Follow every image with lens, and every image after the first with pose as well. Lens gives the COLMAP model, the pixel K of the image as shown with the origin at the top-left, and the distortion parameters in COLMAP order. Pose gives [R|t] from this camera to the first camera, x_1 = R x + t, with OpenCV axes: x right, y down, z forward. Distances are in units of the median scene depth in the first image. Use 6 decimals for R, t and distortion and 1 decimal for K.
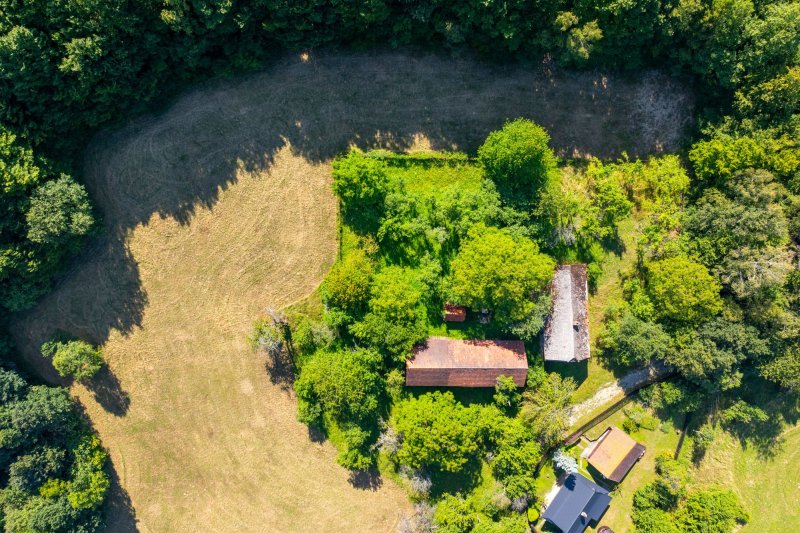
lens RADIAL K [[564.8, 0, 400.0], [0, 564.8, 266.5], [0, 0, 1]] dist [-0.032191, 0.006394]
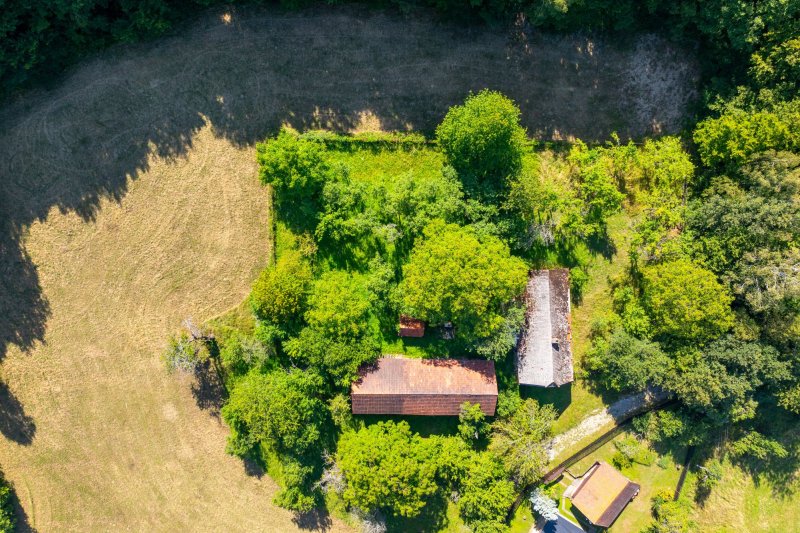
lens RADIAL K [[564.8, 0, 400.0], [0, 564.8, 266.5], [0, 0, 1]] dist [-0.032191, 0.006394]
pose [[0.999998, 0.001711, -0.001435, 0.084916], [-0.001709, 0.999997, 0.001479, -0.008523], [0.001438, -0.001477, 0.999998, 0.172527]]
